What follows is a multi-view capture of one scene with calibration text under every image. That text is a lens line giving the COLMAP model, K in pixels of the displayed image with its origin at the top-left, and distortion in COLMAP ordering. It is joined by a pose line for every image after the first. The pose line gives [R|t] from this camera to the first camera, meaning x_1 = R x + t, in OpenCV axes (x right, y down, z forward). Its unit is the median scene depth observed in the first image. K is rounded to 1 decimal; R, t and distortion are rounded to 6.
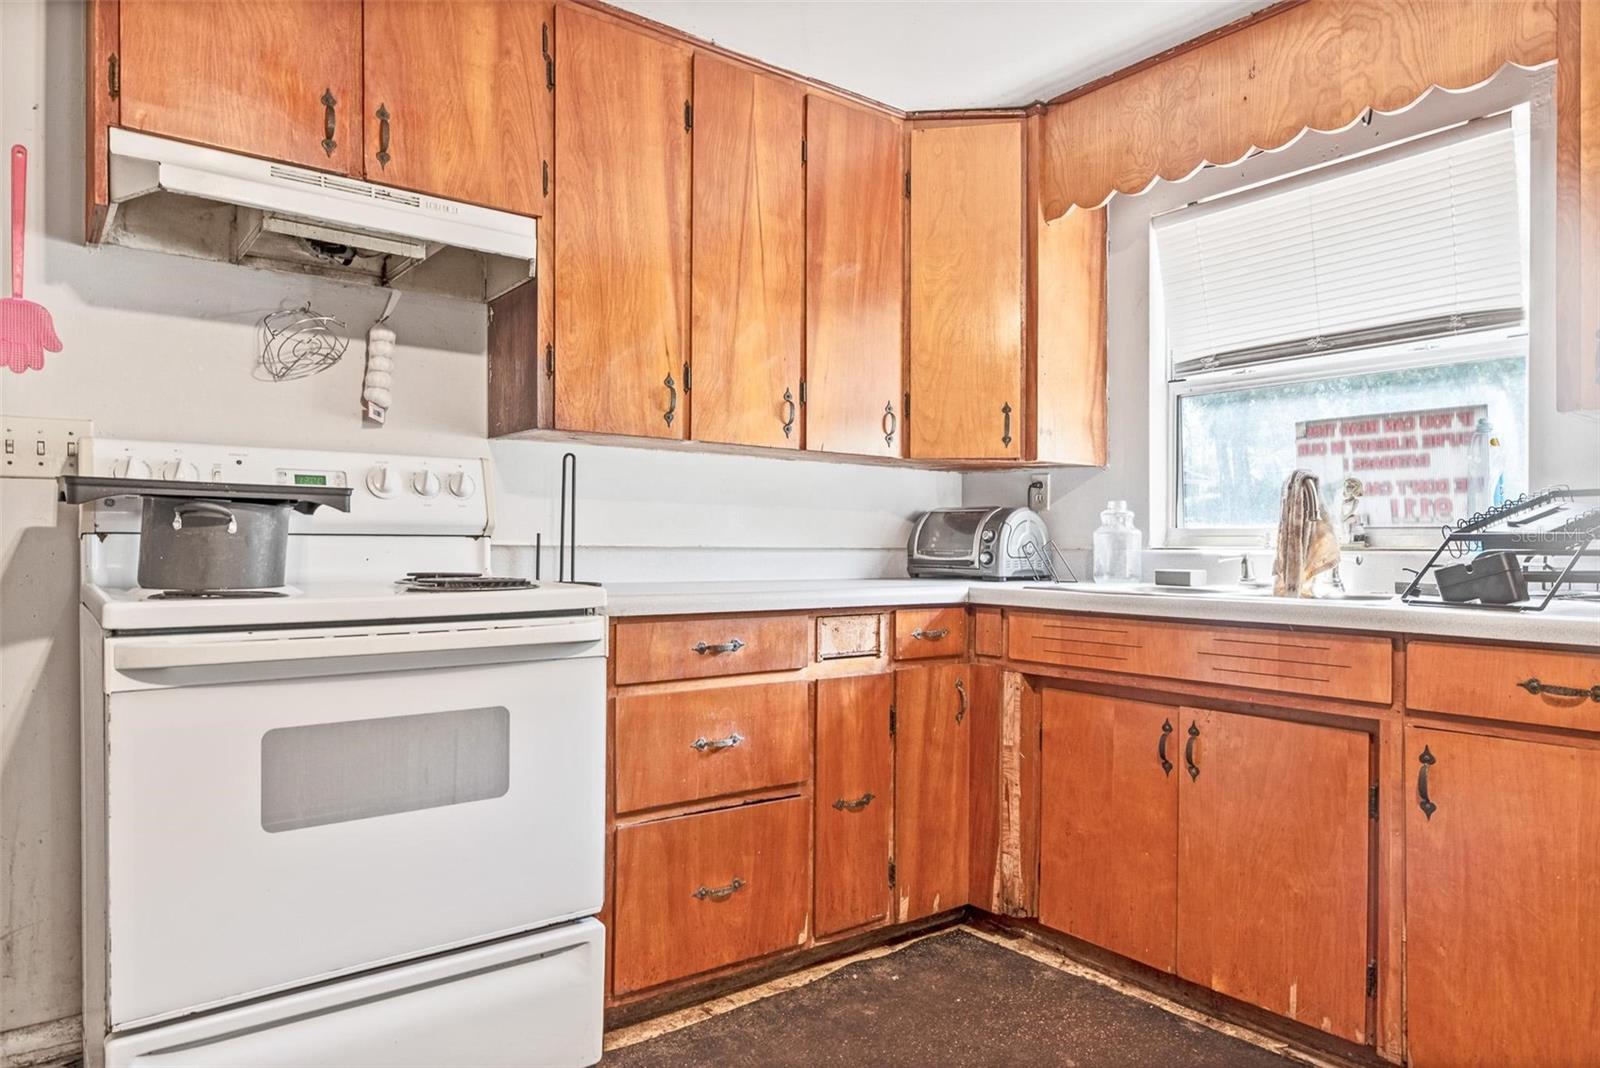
lens RADIAL K [[1005.9, 0, 800.8], [0, 1005.9, 554.3], [0, 0, 1]] dist [0.003307, 0.000689]
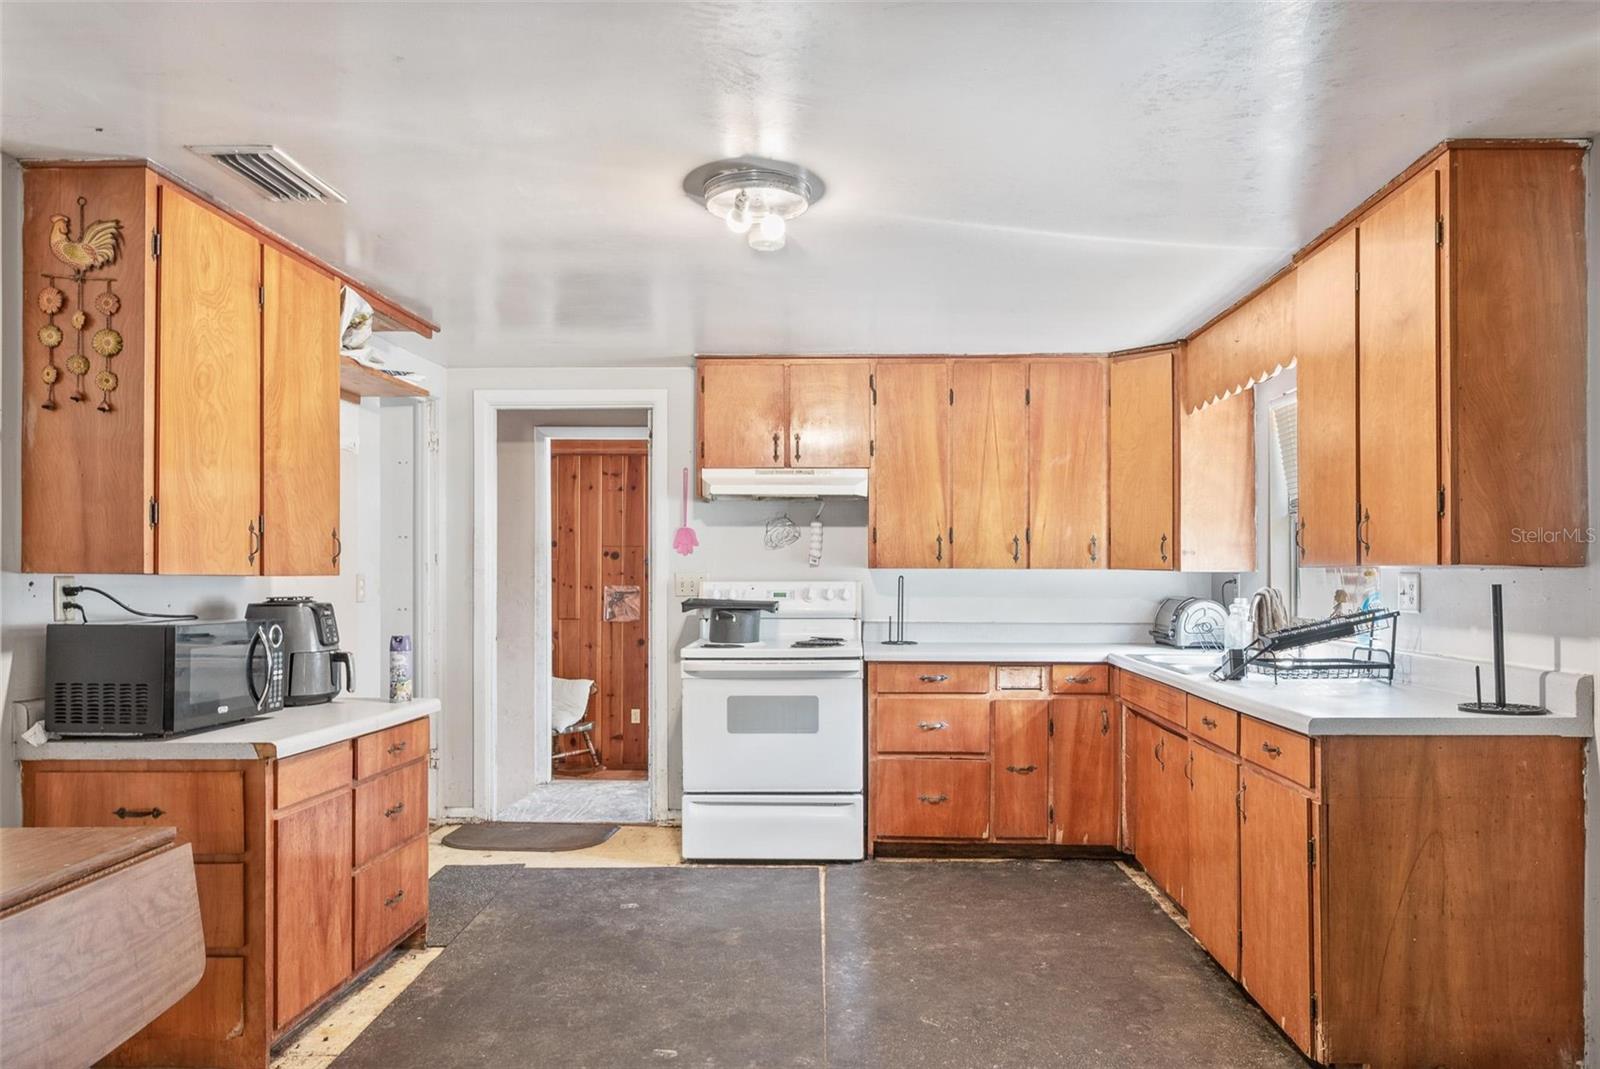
lens RADIAL K [[1148.3, 0, 839.3], [0, 1148.3, 563.0], [0, 0, 1]] dist [0.004457, 0.001143]
pose [[0.767701, -0.006518, -0.640775, 1.160281], [-0.000088, 0.999947, -0.010278, -0.106979], [0.640808, 0.007947, 0.767660, -0.826556]]
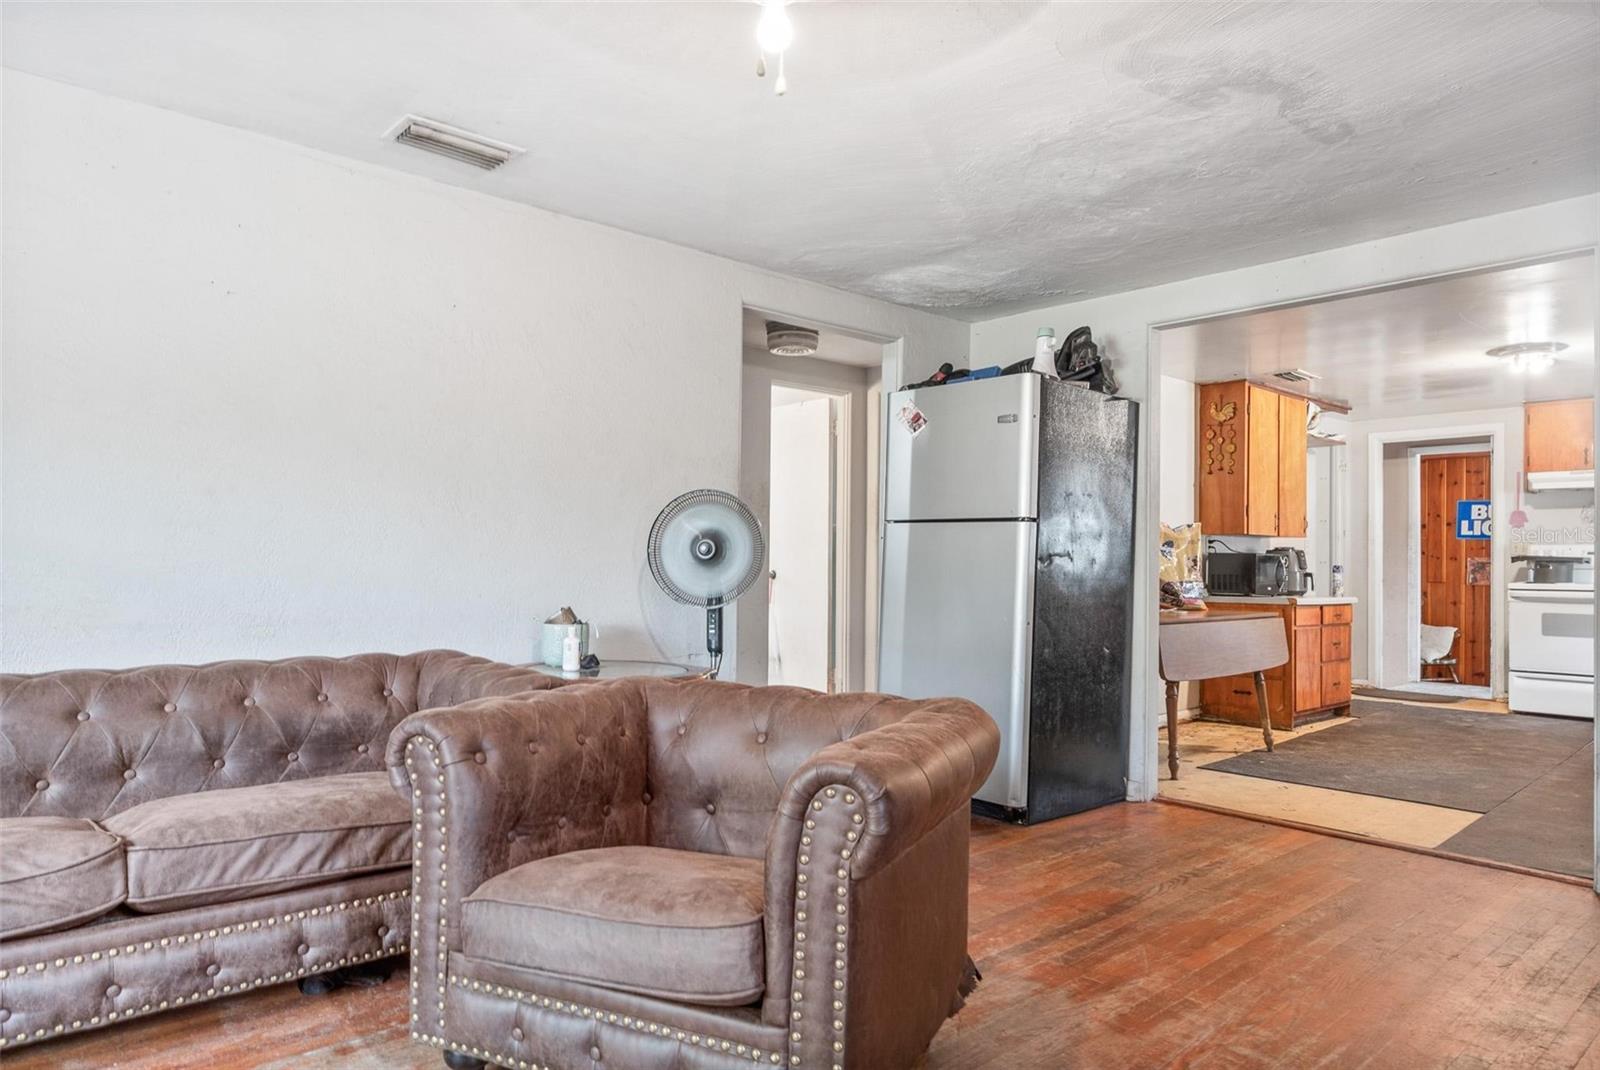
lens RADIAL K [[1005.9, 0, 800.8], [0, 1005.9, 555.3], [0, 0, 1]] dist [0.003307, 0.000689]
pose [[0.075737, -0.003271, -0.997122, 2.497324], [-0.006729, 0.999970, -0.003792, -0.030960], [0.997105, 0.006997, 0.075713, -1.786929]]
